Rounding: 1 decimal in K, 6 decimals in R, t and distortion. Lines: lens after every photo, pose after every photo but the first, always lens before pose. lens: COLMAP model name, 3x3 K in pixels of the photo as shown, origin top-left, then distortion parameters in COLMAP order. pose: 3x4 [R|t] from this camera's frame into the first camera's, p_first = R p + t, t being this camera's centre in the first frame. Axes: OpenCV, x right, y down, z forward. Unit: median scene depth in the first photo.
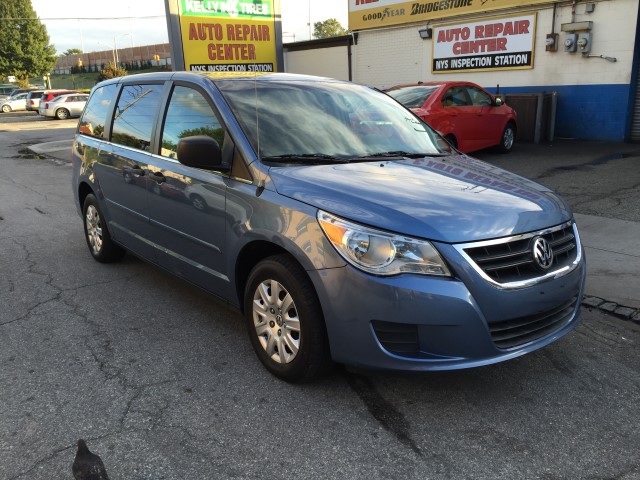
lens RADIAL K [[554.0, 0, 320.0], [0, 554.0, 240.0], [0, 0, 1]] dist [0.093860, -0.157483]
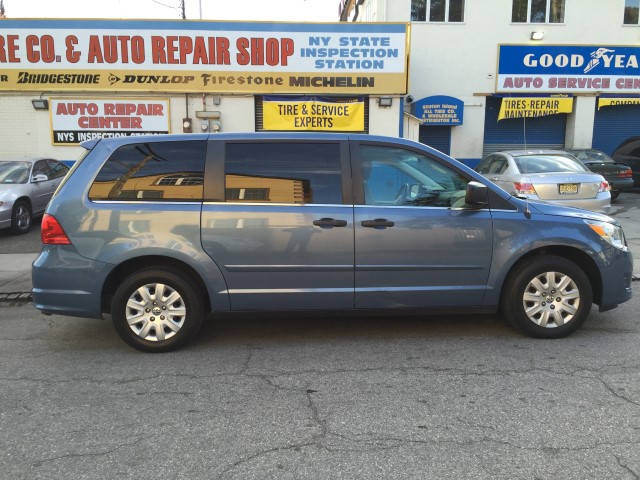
lens RADIAL K [[554.0, 0, 320.0], [0, 554.0, 240.0], [0, 0, 1]] dist [0.093860, -0.157483]
pose [[0.581093, -0.090334, 0.808808, -0.352272], [0.199062, 0.979410, -0.033629, -0.018958], [-0.789117, 0.180545, 0.587110, 0.120371]]
